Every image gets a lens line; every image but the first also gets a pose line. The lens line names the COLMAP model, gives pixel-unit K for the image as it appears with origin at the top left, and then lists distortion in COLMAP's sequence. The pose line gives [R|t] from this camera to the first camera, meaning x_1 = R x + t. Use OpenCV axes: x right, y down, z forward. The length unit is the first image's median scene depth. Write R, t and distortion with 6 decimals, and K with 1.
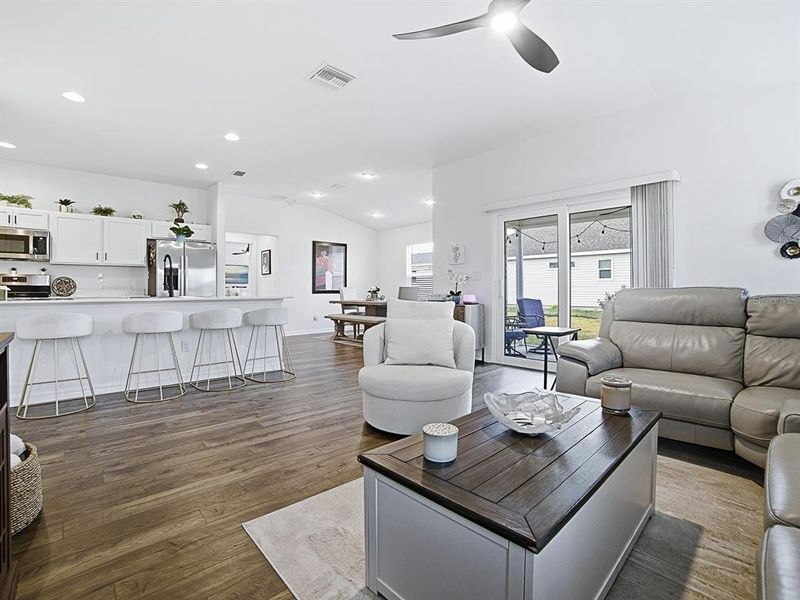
lens RADIAL K [[370.3, 0, 397.8], [0, 370.3, 286.8], [0, 0, 1]] dist [-0.040757, 0.000372]
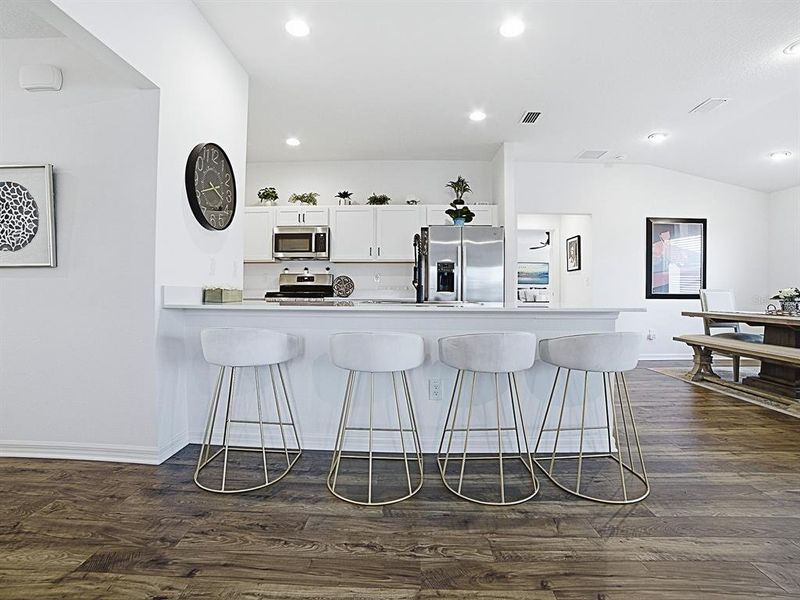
lens RADIAL K [[370.3, 0, 397.8], [0, 370.3, 286.8], [0, 0, 1]] dist [-0.040757, 0.000372]
pose [[0.713379, 0.002602, -0.700773, -0.138578], [-0.004869, 0.999987, -0.001244, 0.000390], [0.700761, 0.004299, 0.713383, 0.346266]]
